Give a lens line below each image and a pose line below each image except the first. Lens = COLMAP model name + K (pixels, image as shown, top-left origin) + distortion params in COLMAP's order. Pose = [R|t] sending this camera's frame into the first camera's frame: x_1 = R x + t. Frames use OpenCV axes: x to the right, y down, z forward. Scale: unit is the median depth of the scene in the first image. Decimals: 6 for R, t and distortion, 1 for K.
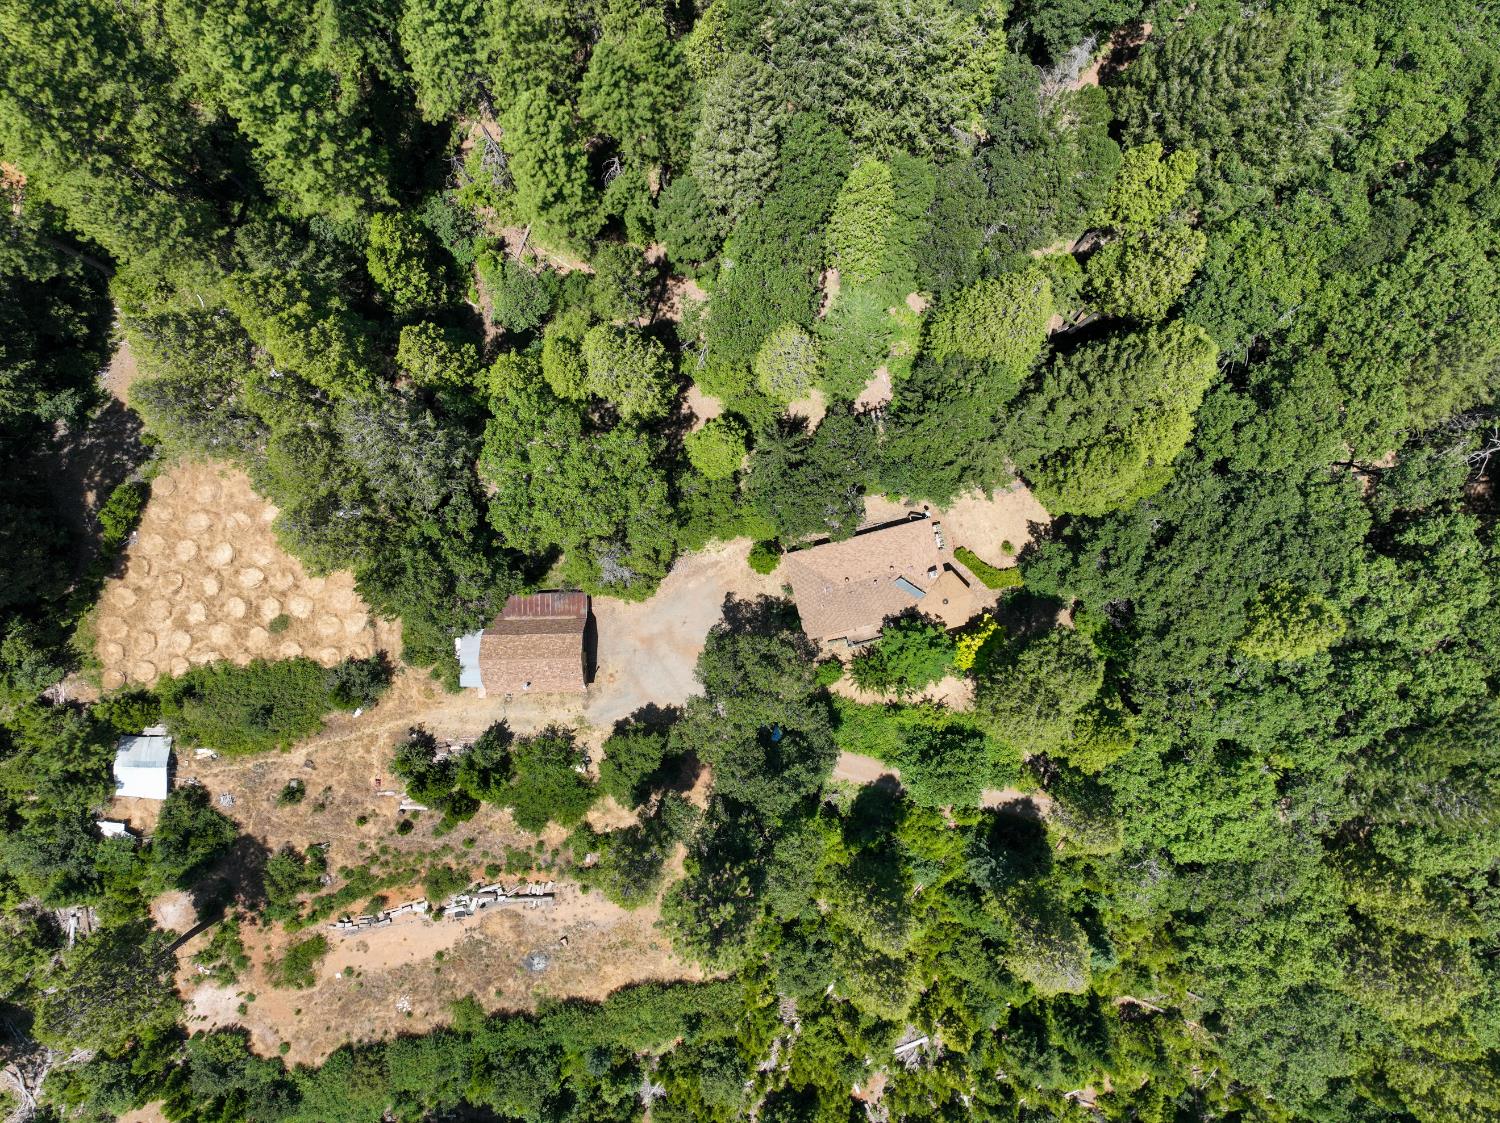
lens RADIAL K [[1051.5, 0, 747.0], [0, 1051.5, 560.2], [0, 0, 1]] dist [-0.004019, 0.016364]
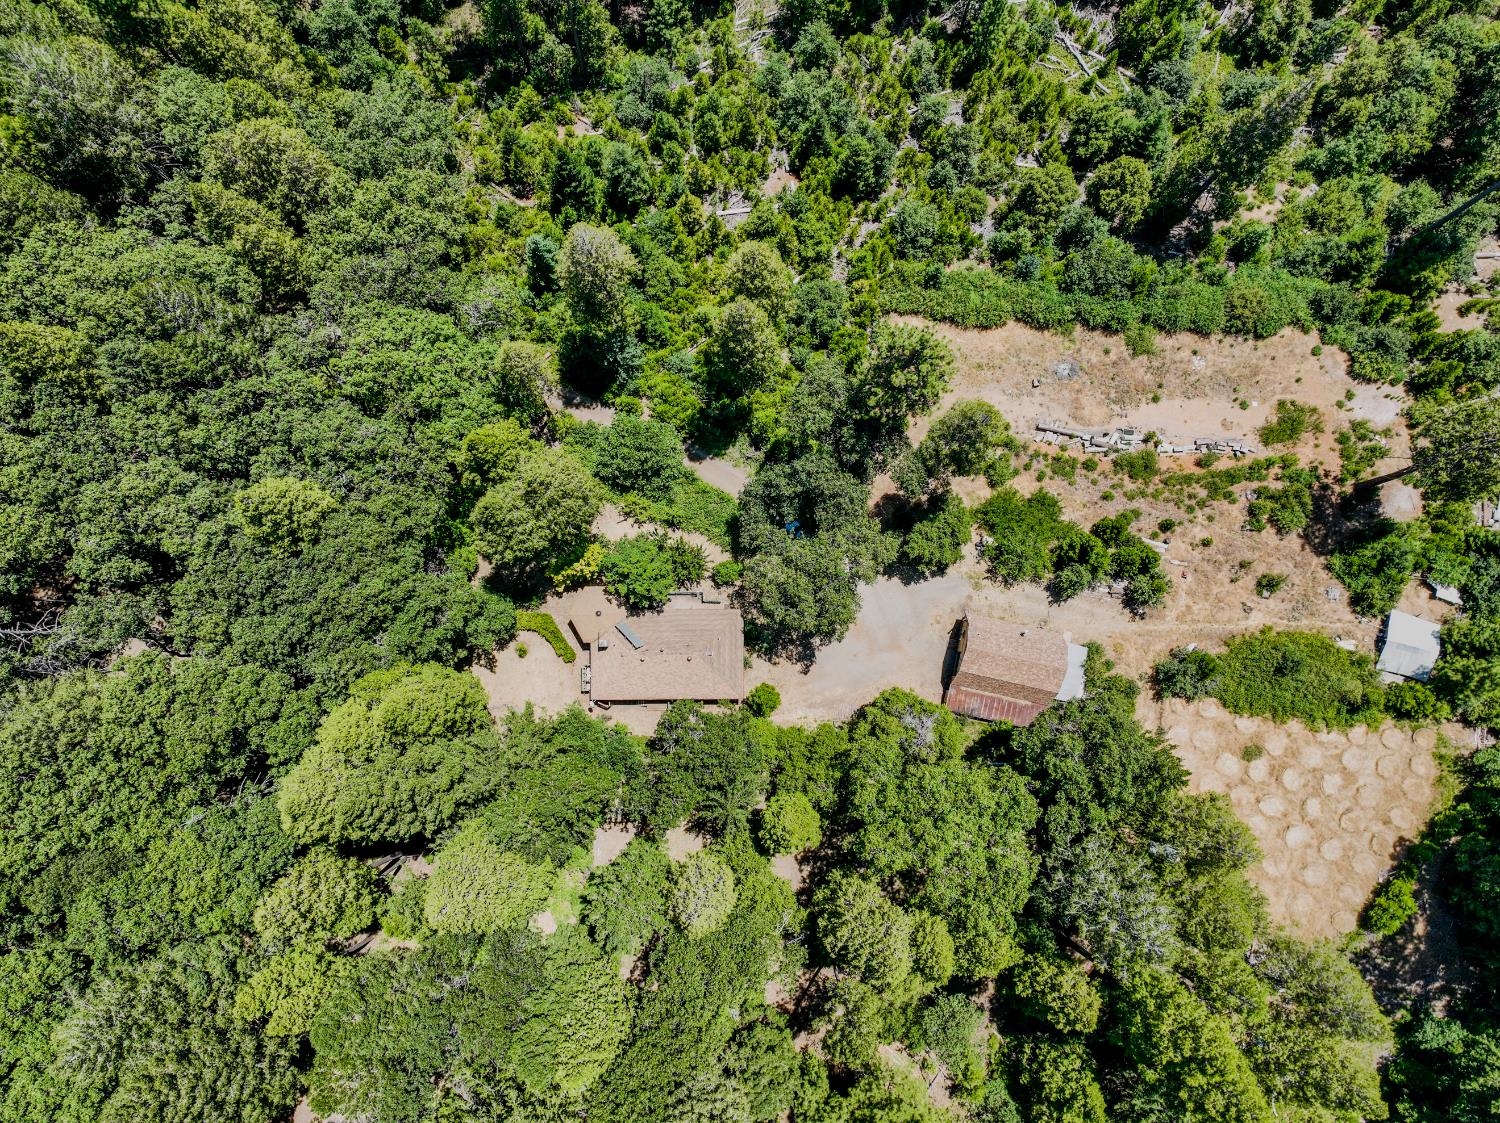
lens RADIAL K [[1049.8, 0, 750.2], [0, 1049.8, 556.6], [0, 0, 1]] dist [0.003470, 0.004237]
pose [[-0.970684, -0.240149, 0.010030, 0.051447], [0.239477, -0.962716, 0.125814, 0.000657], [-0.020558, 0.124528, 0.992003, 0.000796]]
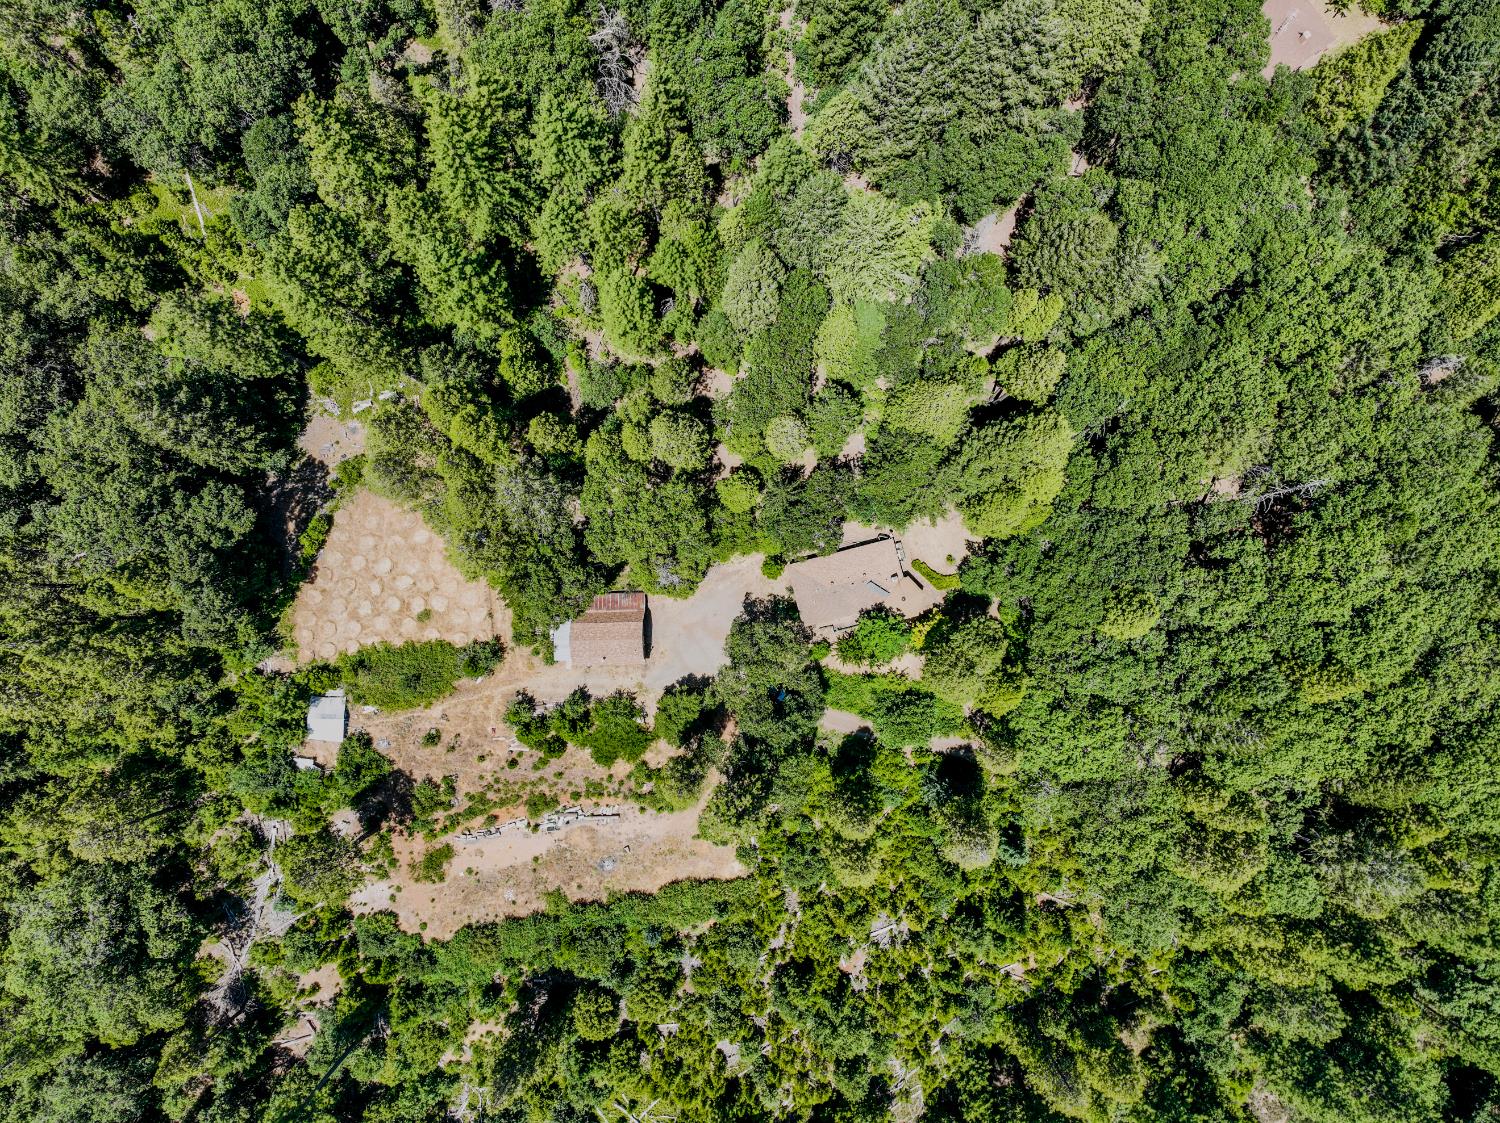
lens RADIAL K [[1051.5, 0, 747.0], [0, 1051.5, 560.2], [0, 0, 1]] dist [-0.004019, 0.016364]
pose [[0.999856, -0.001874, -0.016855, 0.005571], [0.001821, 0.999993, -0.003122, -0.007745], [0.016860, 0.003091, 0.999853, -0.386892]]
